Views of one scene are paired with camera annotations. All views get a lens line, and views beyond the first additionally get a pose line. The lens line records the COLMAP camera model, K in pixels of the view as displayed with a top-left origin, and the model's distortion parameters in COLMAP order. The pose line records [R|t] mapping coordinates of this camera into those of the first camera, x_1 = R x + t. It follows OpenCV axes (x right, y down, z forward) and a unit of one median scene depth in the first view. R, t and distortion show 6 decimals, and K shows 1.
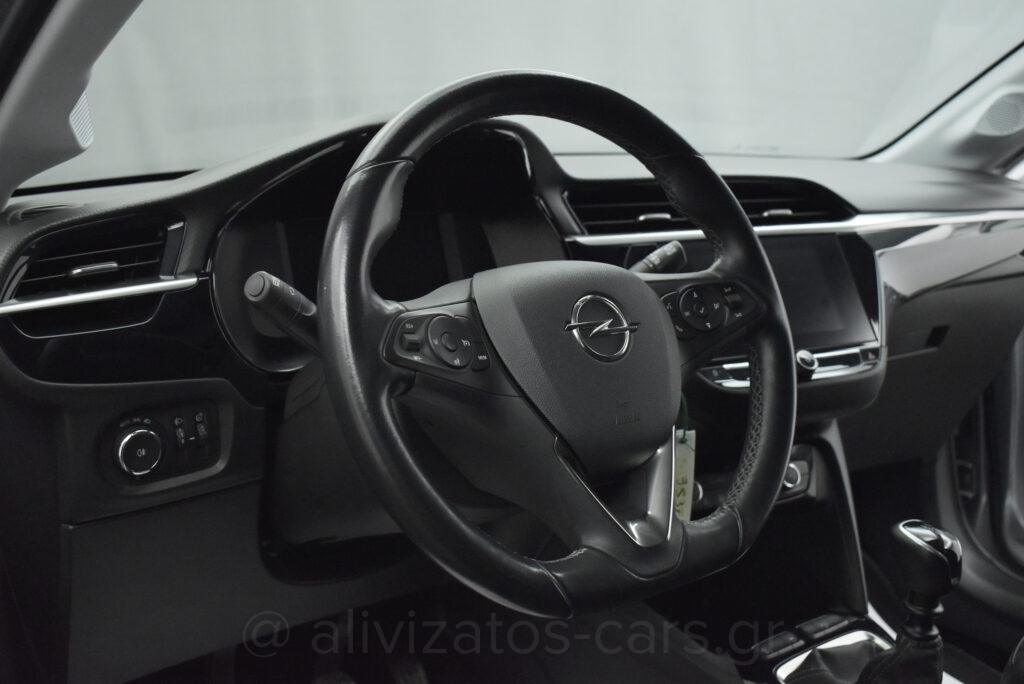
lens RADIAL K [[1077.6, 0, 512.0], [0, 1077.6, 342.0], [0, 0, 1]] dist [-0.085978, 0.005417]
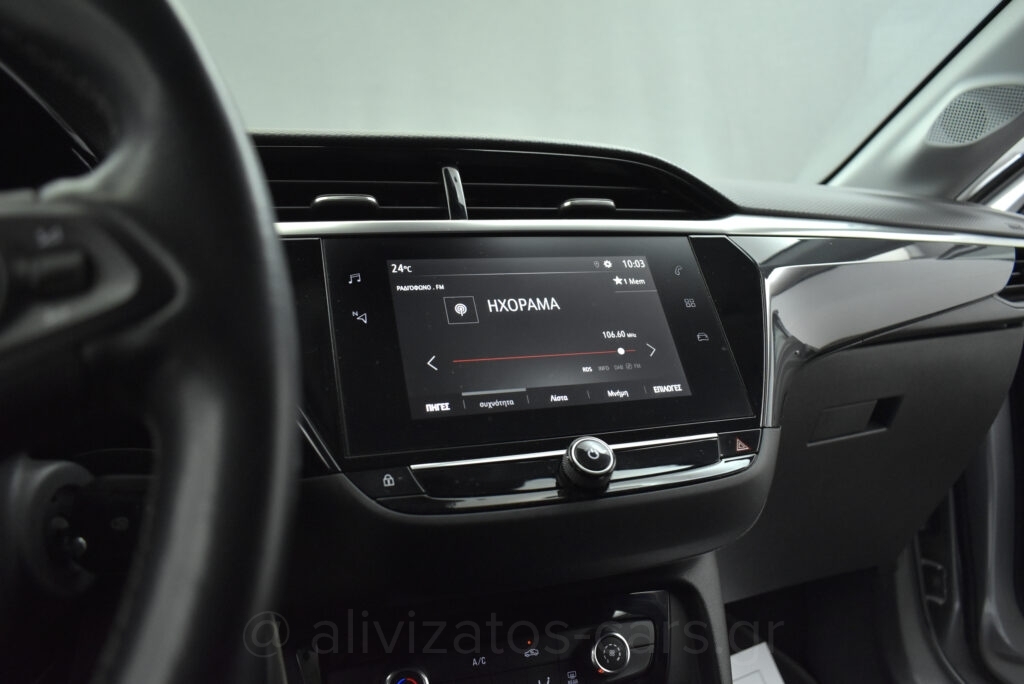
lens RADIAL K [[786.2, 0, 512.0], [0, 786.2, 342.0], [0, 0, 1]] dist [-0.124092, 0.039182]
pose [[0.994747, -0.005109, -0.102239, 0.346017], [-0.005307, 0.994836, -0.101352, 0.001824], [0.102229, 0.101362, 0.989583, 0.786898]]
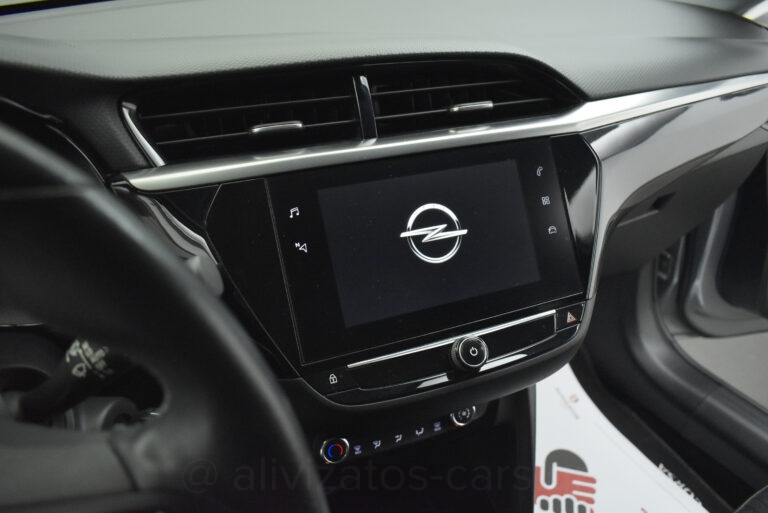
lens RADIAL K [[589.6, 0, 384.0], [0, 589.6, 256.5], [0, 0, 1]] dist [-0.124092, 0.039182]
pose [[0.998541, 0.041413, -0.034650, 0.284972], [-0.027094, 0.939345, 0.341901, -0.219700], [0.046708, -0.340464, 0.939097, 0.814031]]
